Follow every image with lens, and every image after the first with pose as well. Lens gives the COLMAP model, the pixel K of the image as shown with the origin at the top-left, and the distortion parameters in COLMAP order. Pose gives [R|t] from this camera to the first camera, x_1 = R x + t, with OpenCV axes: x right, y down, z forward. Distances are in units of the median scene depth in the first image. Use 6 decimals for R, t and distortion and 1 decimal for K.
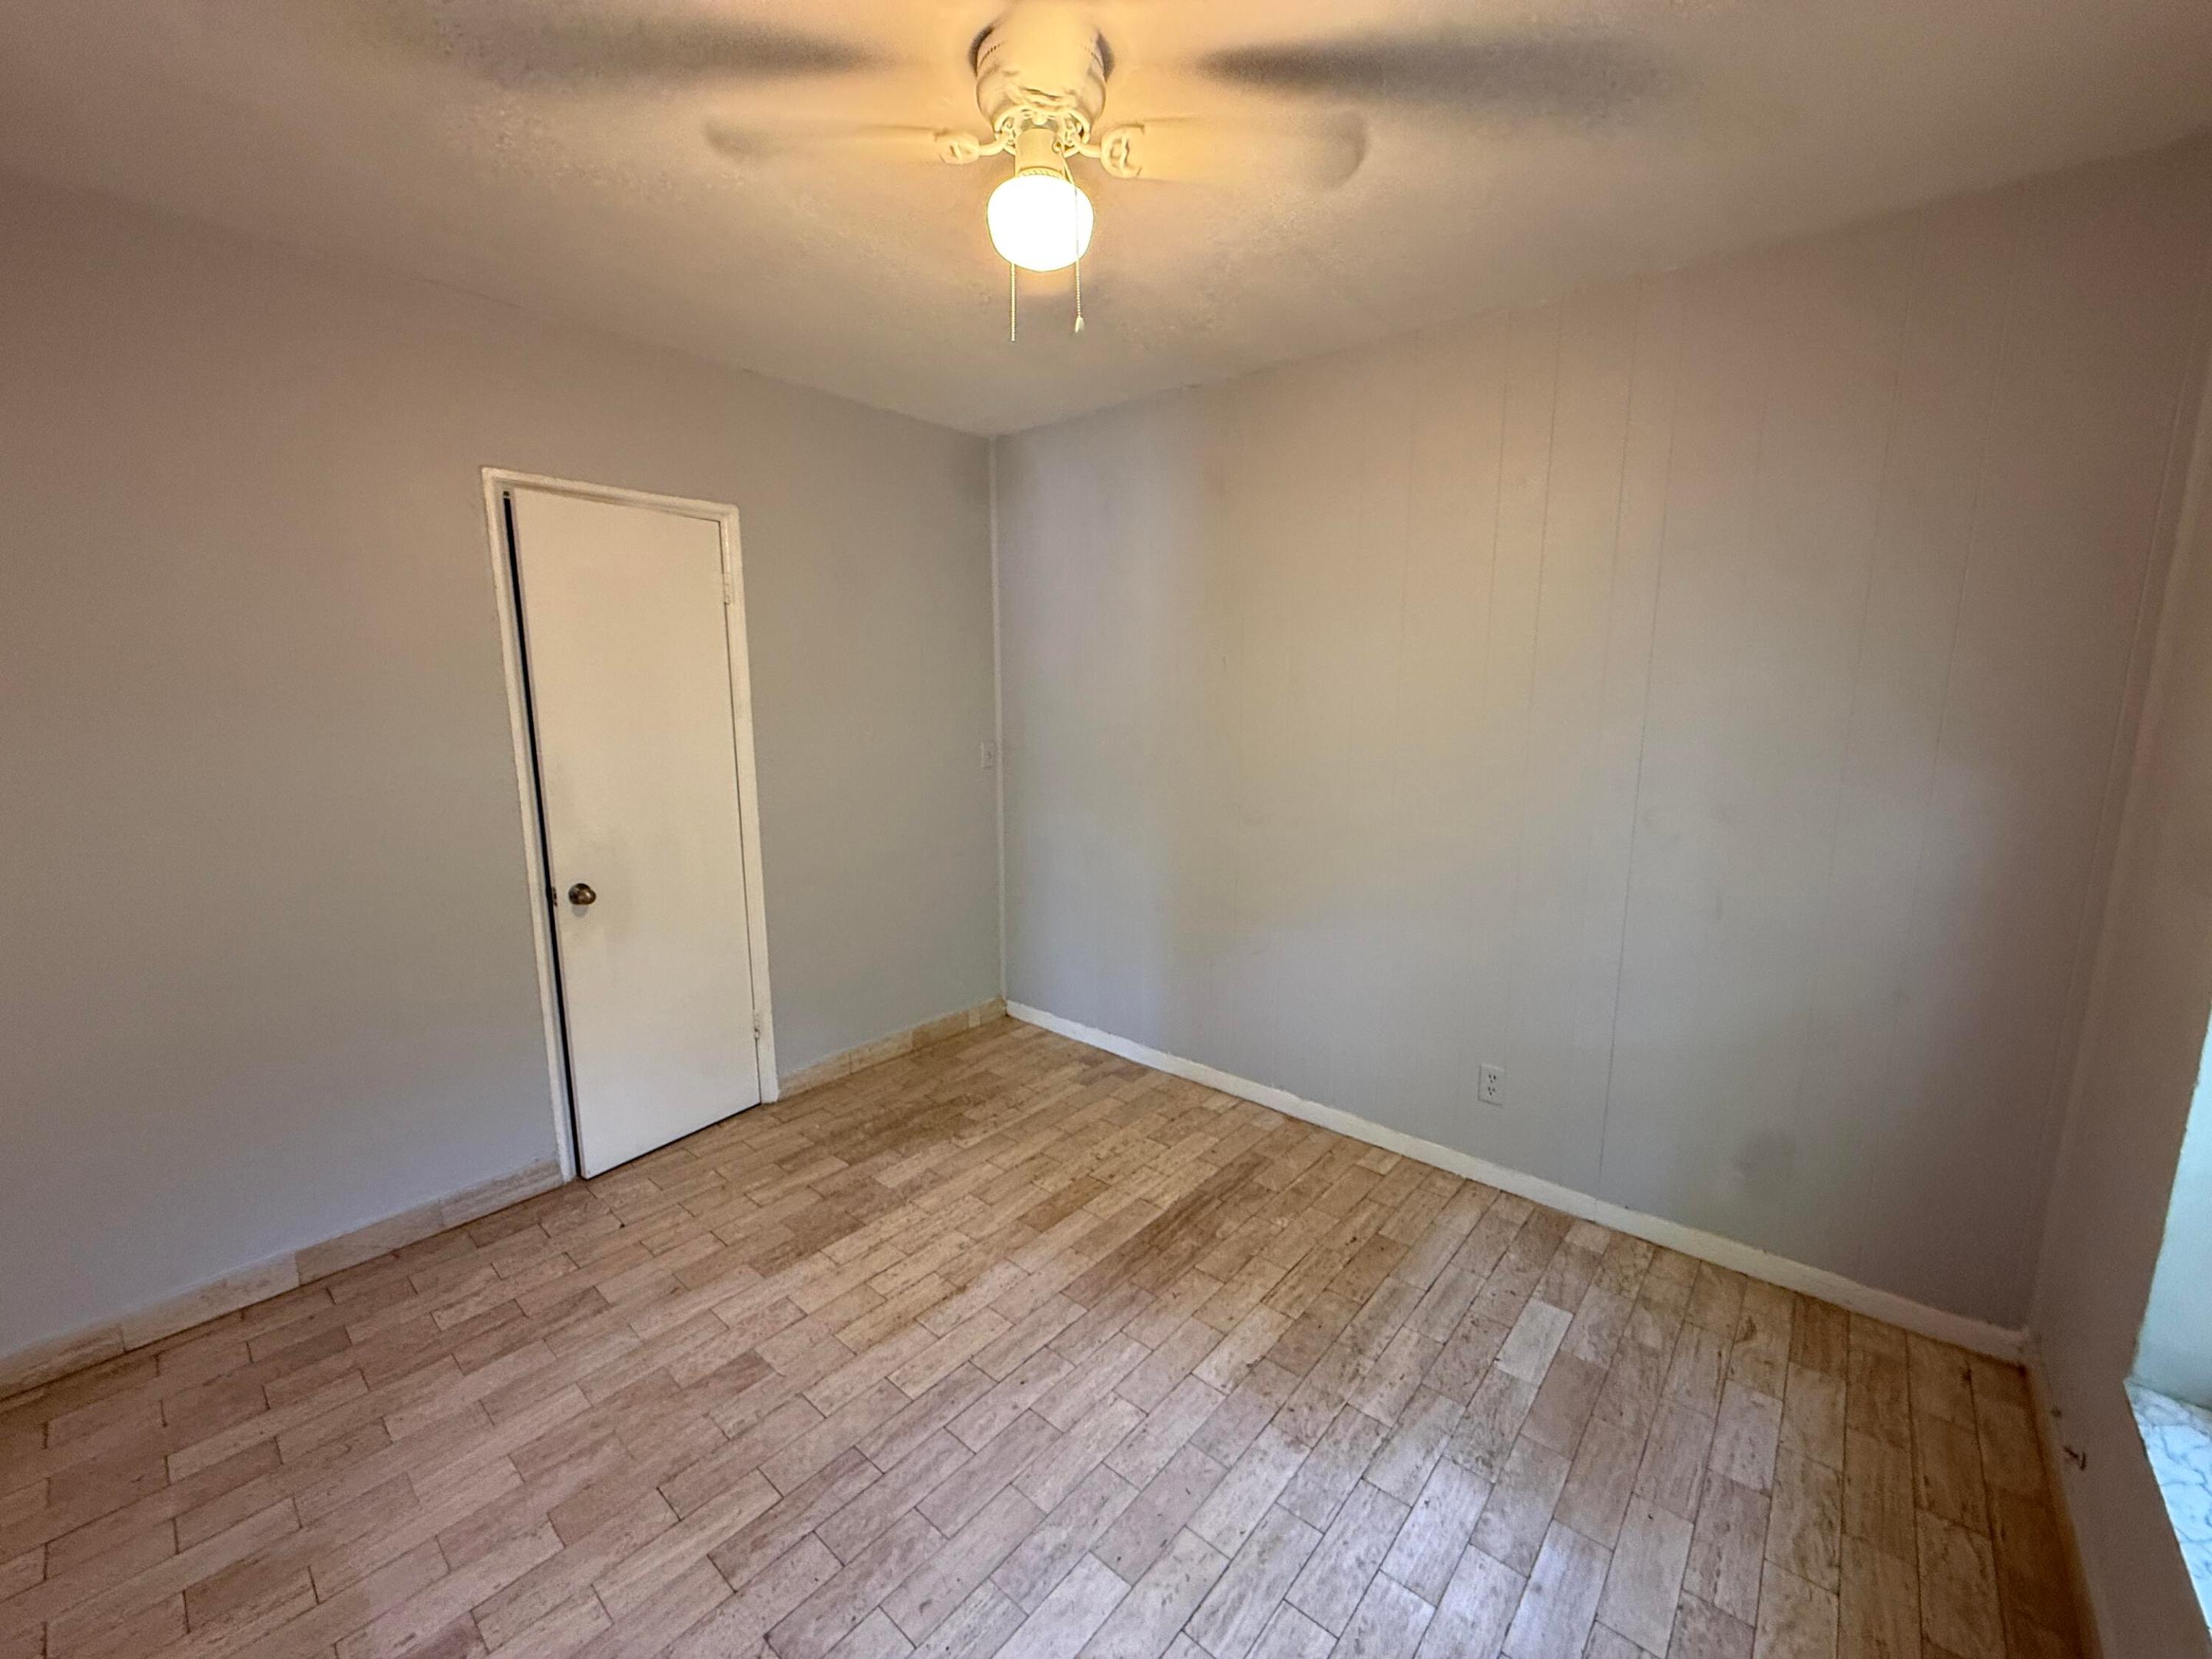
lens RADIAL K [[882.7, 0, 1102.6], [0, 882.7, 825.3], [0, 0, 1]] dist [-0.001320, 0.000135]
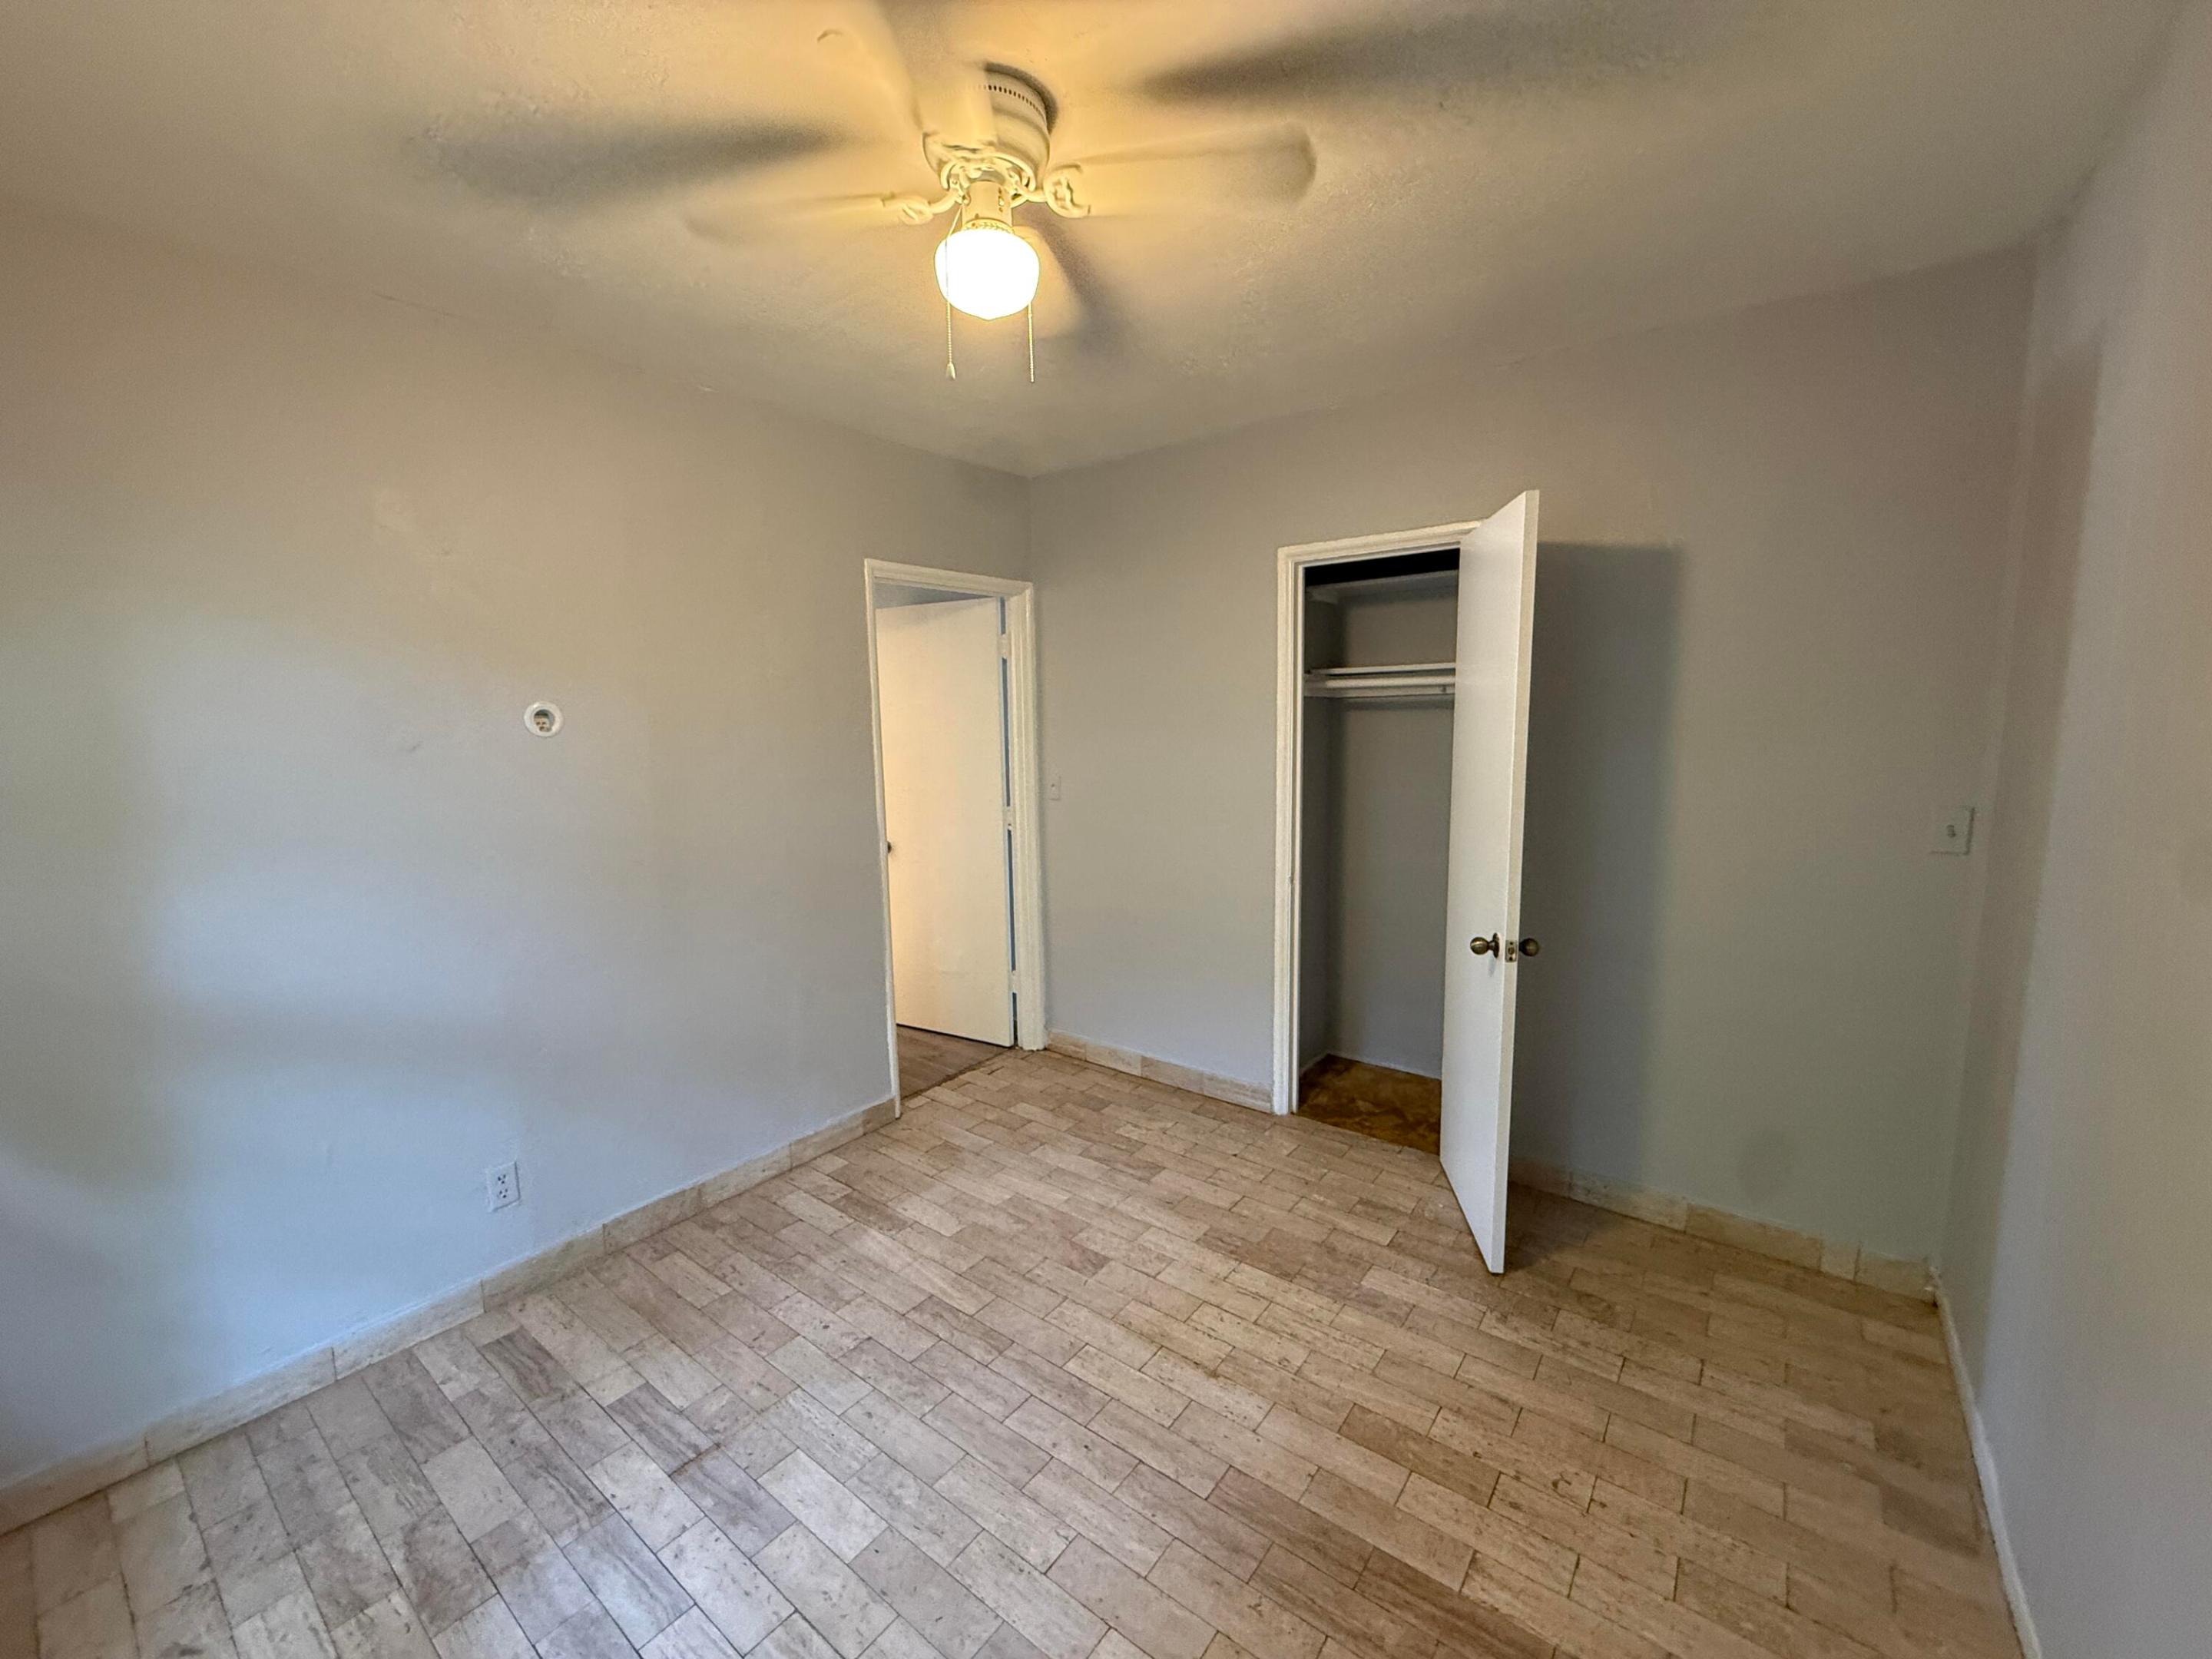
lens RADIAL K [[882.7, 0, 1100.7], [0, 882.7, 823.8], [0, 0, 1]] dist [-0.001320, 0.000135]
pose [[0.055199, 0.123652, -0.990789, 0.719968], [-0.140566, 0.983382, 0.114897, -0.134407], [0.988531, 0.132930, 0.071663, 0.797130]]
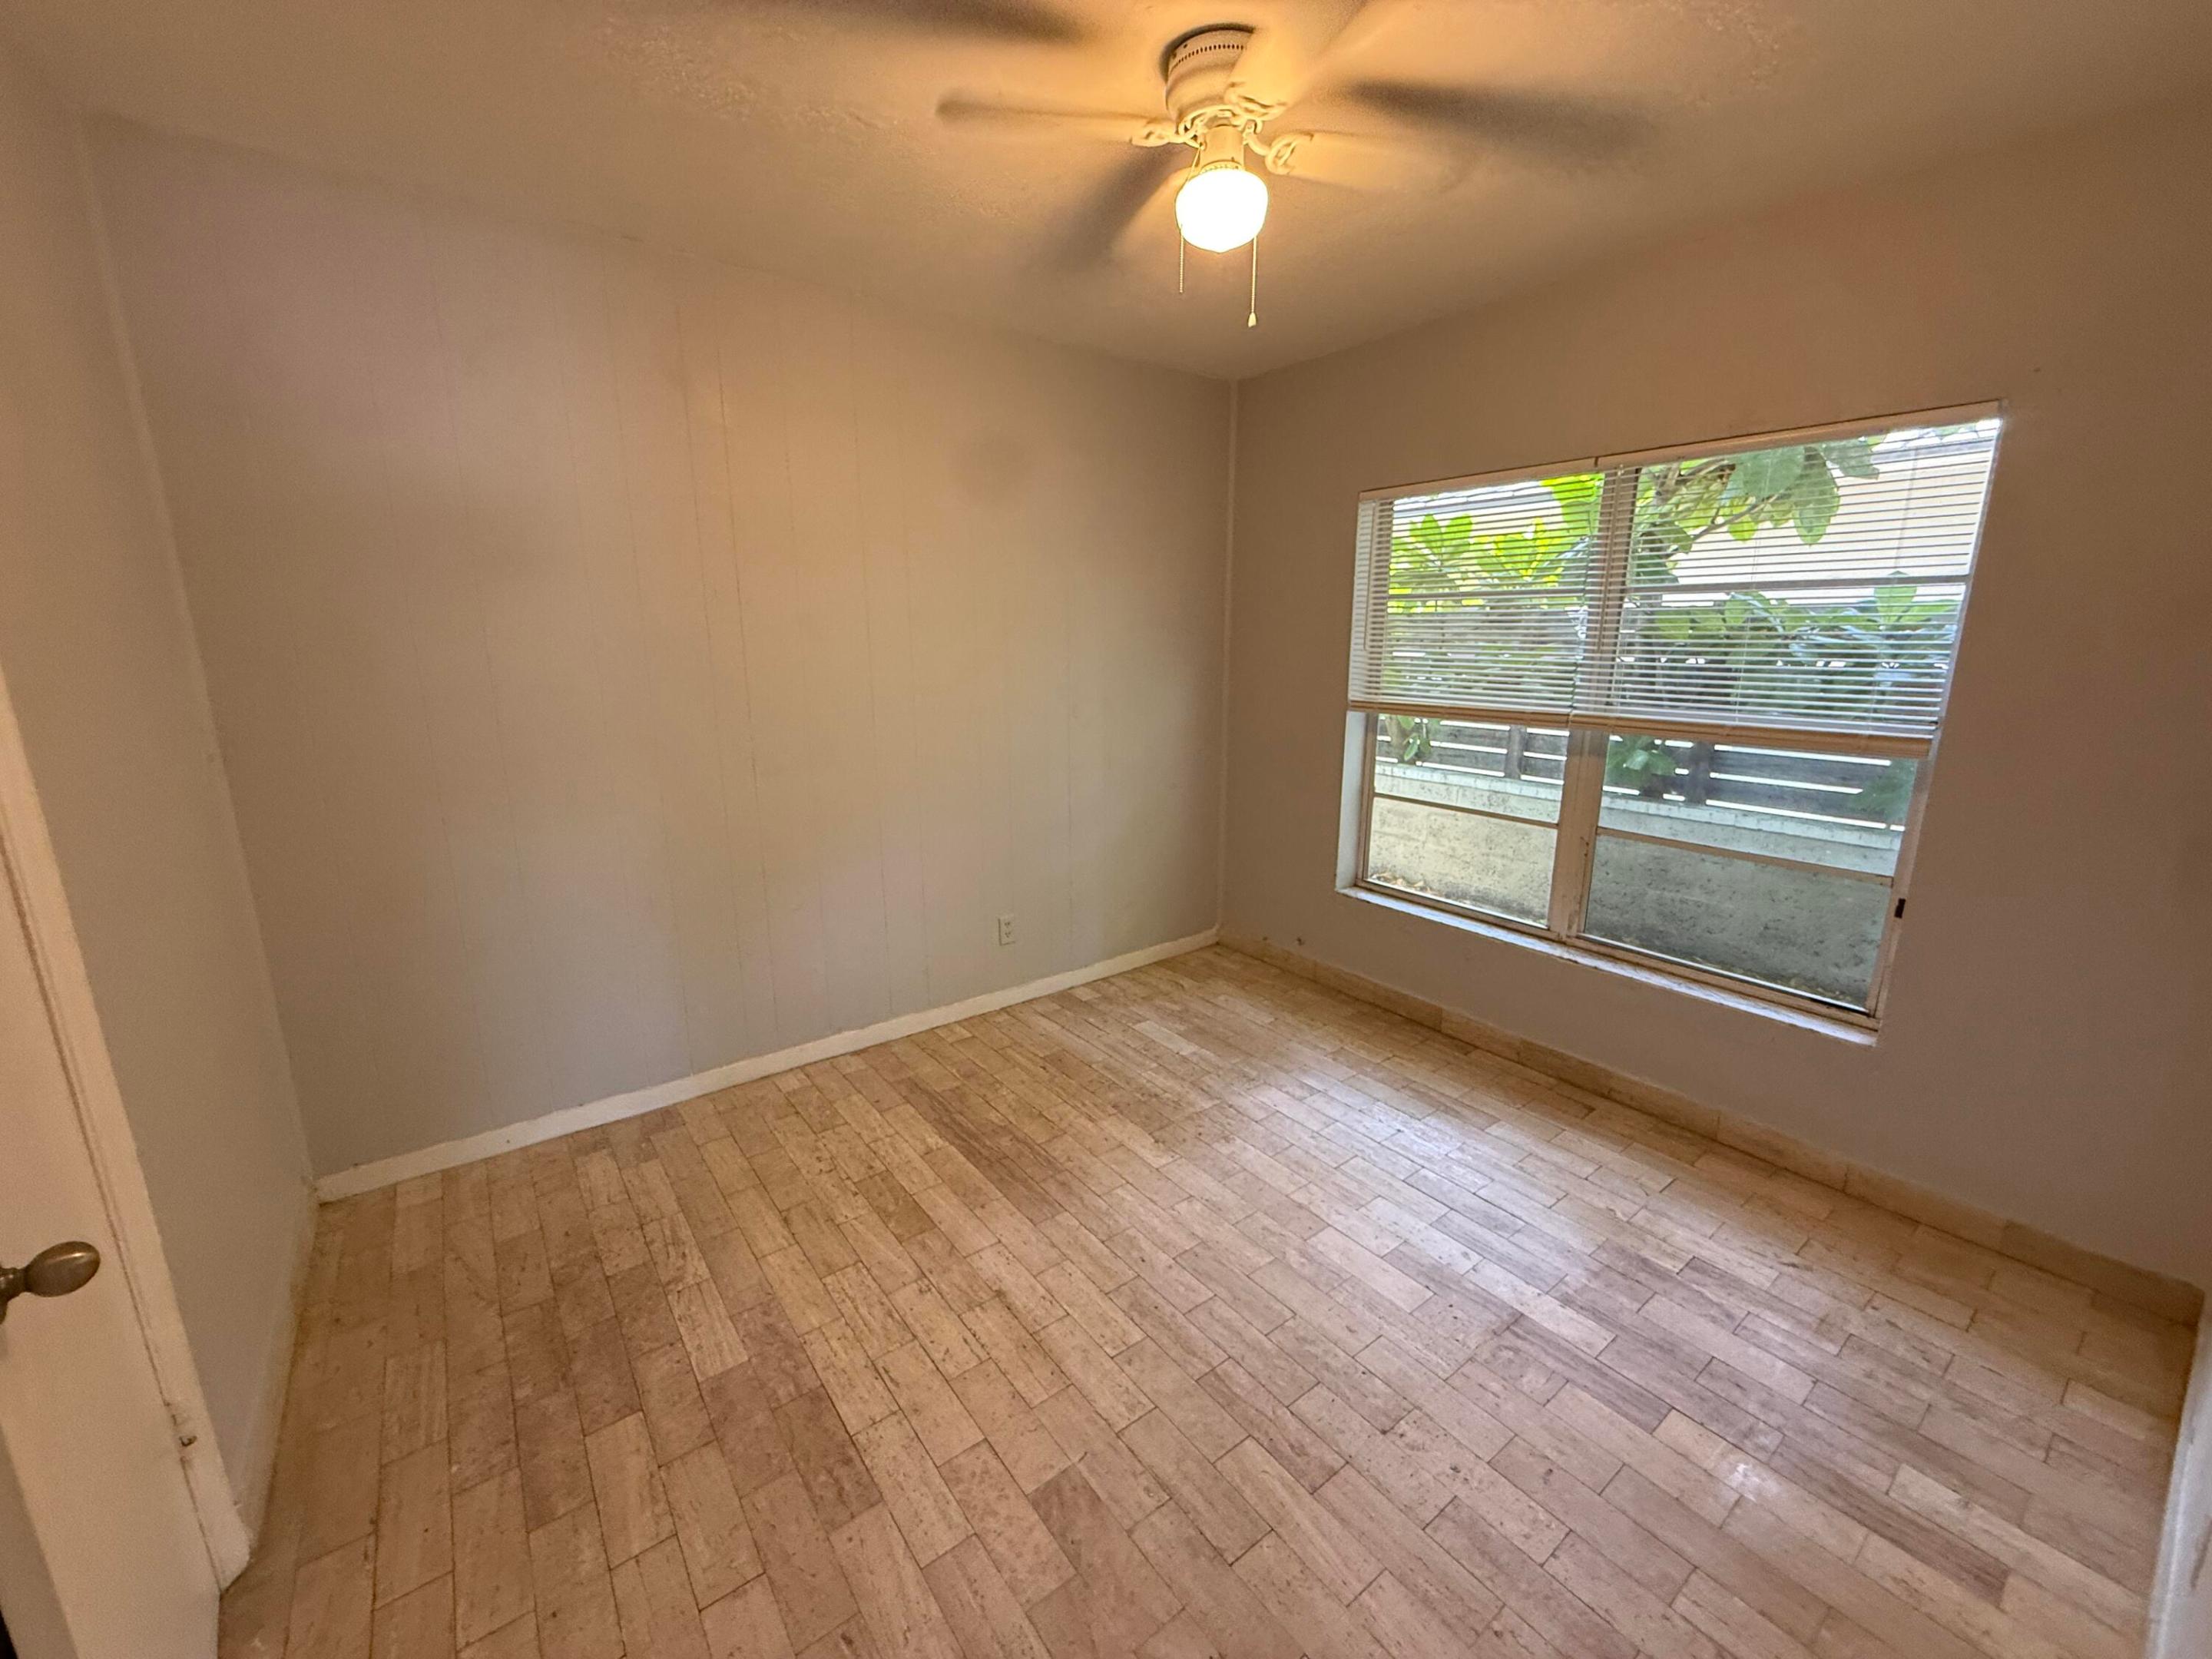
lens RADIAL K [[882.7, 0, 1100.1], [0, 882.7, 823.6], [0, 0, 1]] dist [-0.001320, 0.000135]
pose [[0.215879, -0.208088, 0.953989, -0.963969], [0.157983, 0.971598, 0.176179, -0.090914], [-0.963555, 0.112681, 0.242622, 0.673653]]
